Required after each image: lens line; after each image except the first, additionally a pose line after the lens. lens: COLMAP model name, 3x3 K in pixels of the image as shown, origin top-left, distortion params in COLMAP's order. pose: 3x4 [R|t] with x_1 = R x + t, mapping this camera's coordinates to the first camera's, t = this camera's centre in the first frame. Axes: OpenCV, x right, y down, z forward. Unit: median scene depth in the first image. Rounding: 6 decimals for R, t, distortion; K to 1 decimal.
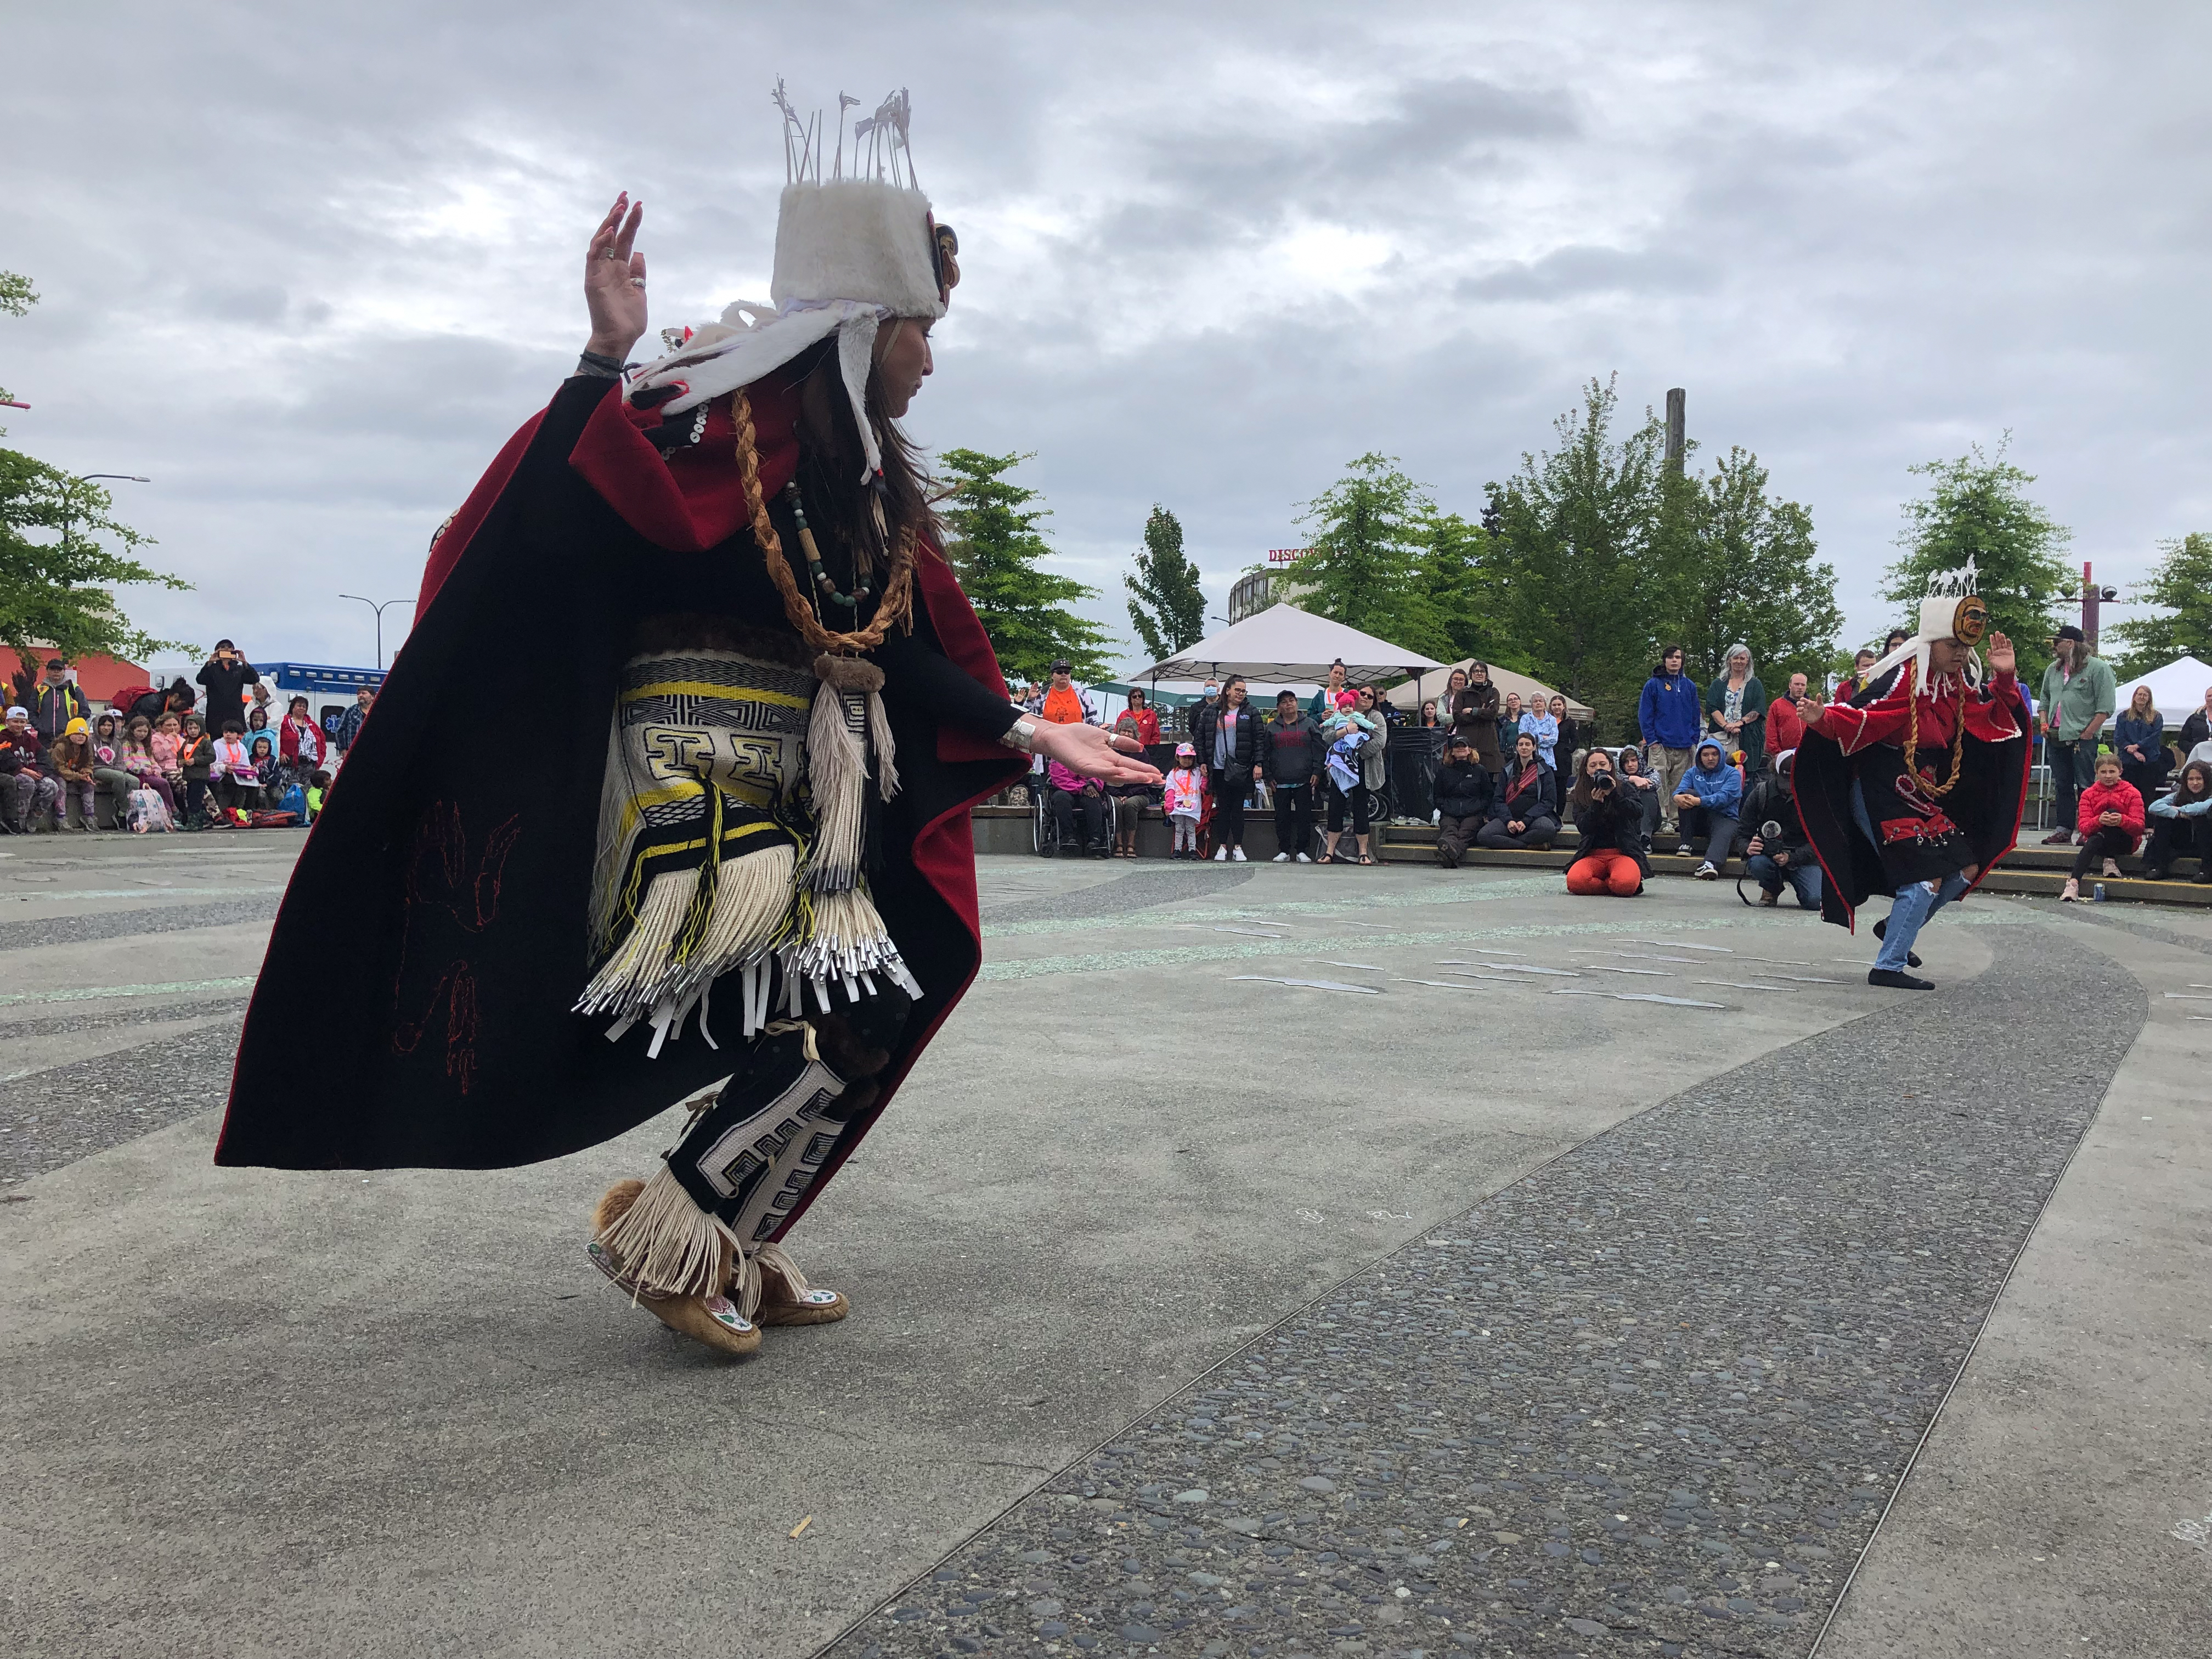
lens RADIAL K [[1830.9, 0, 1099.2], [0, 1830.9, 818.9], [0, 0, 1]] dist [0.023618, -0.005102]
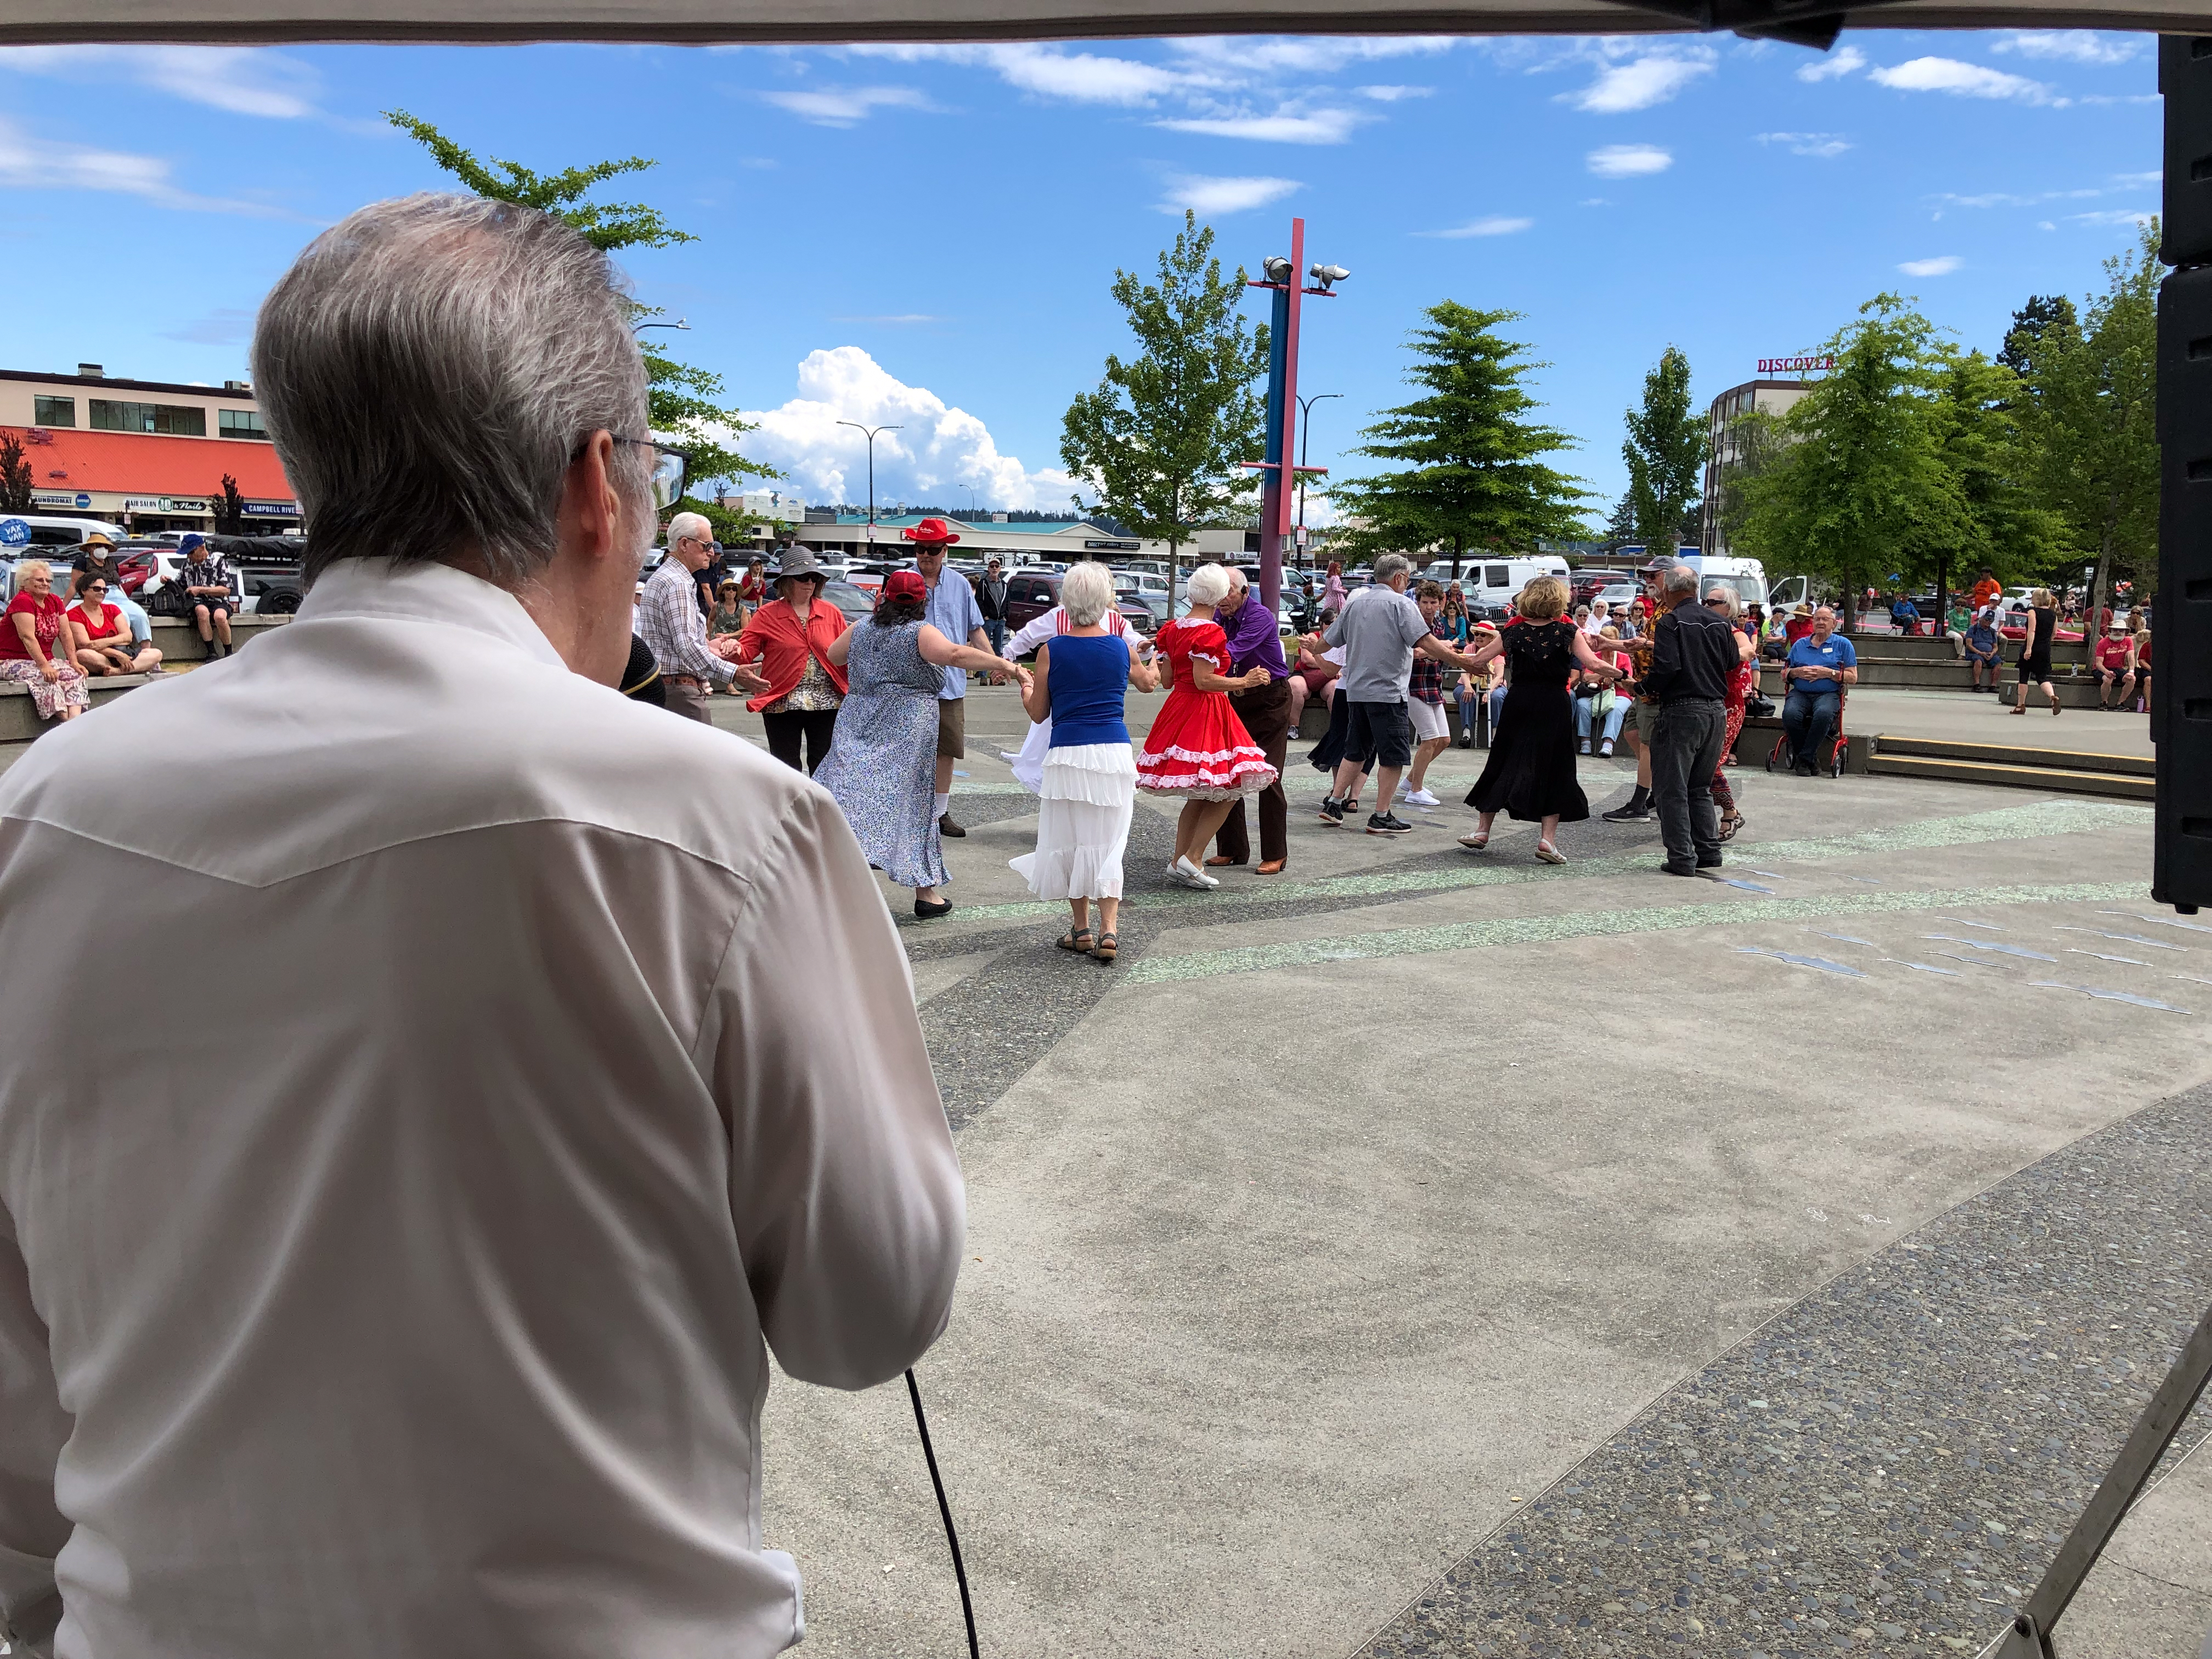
lens RADIAL K [[1830.9, 0, 1068.1], [0, 1830.9, 801.1], [0, 0, 1]] dist [0.023618, -0.005102]
pose [[0.967077, 0.052361, -0.249041, -0.093673], [-0.028818, 0.994842, 0.097259, -0.193248], [0.252849, -0.086881, 0.963597, -0.444151]]
